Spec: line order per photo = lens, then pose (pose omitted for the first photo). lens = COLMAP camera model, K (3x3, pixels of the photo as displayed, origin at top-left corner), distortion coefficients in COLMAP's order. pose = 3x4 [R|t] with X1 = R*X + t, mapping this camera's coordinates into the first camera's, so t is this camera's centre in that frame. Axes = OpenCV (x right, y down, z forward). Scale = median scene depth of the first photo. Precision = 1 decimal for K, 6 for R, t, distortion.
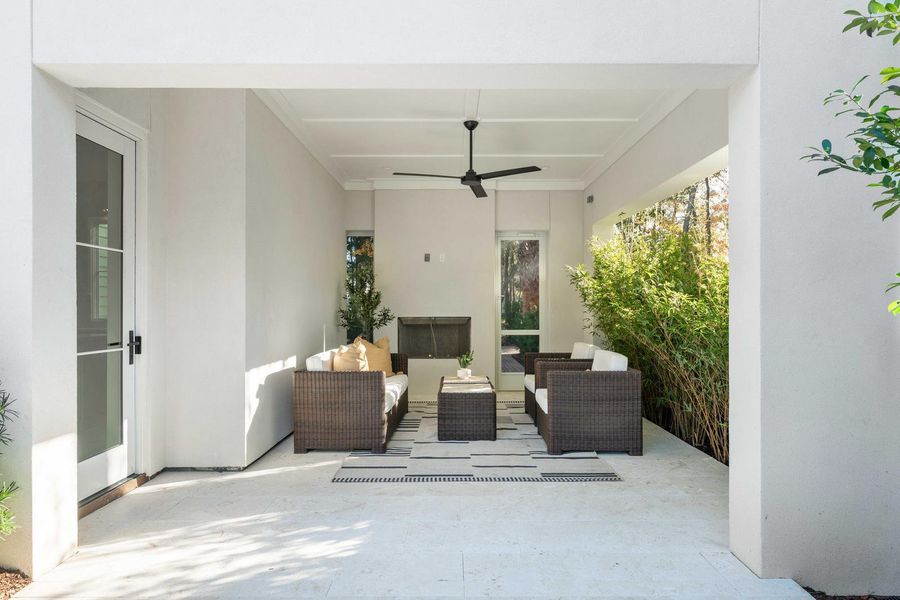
lens RADIAL K [[535.0, 0, 451.5], [0, 535.0, 301.6], [0, 0, 1]] dist [-0.001334, -0.000058]
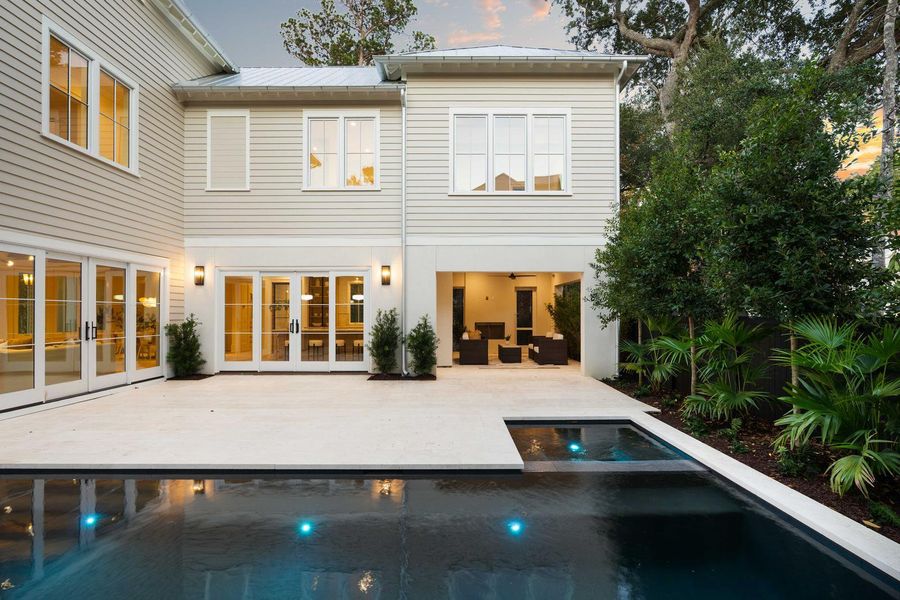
lens RADIAL K [[412.3, 0, 461.1], [0, 412.3, 311.4], [0, 0, 1]] dist [-0.007138, 0.001012]
pose [[0.999694, 0.002738, 0.024596, -0.272464], [-0.002891, 0.999977, 0.006194, -0.041889], [-0.024579, -0.006263, 0.999678, -1.146622]]
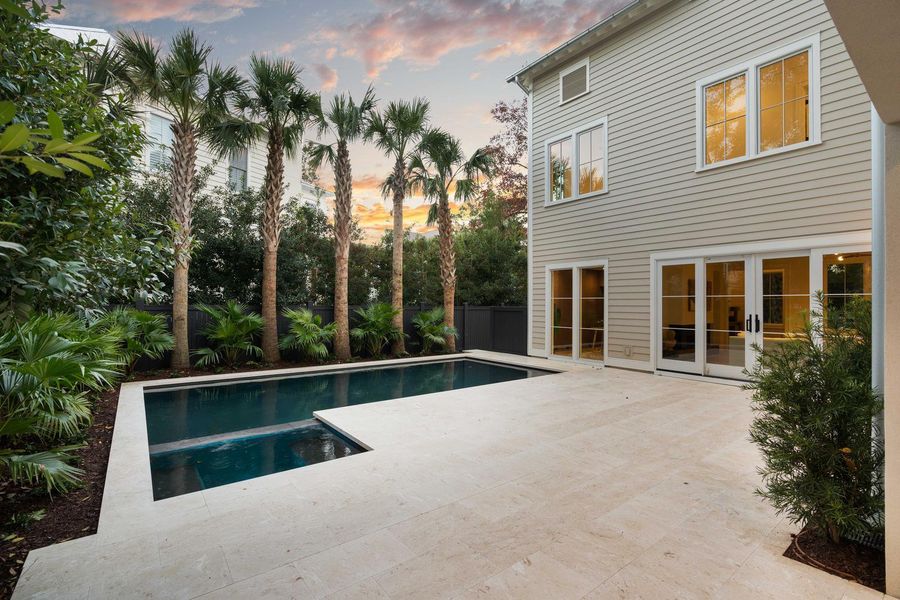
lens RADIAL K [[412.3, 0, 454.0], [0, 412.3, 302.2], [0, 0, 1]] dist [-0.007138, 0.001012]
pose [[-0.774247, -0.009214, -0.632817, 0.200780], [0.000102, 0.999892, -0.014684, -0.020495], [0.632884, -0.011434, -0.774162, 0.480907]]
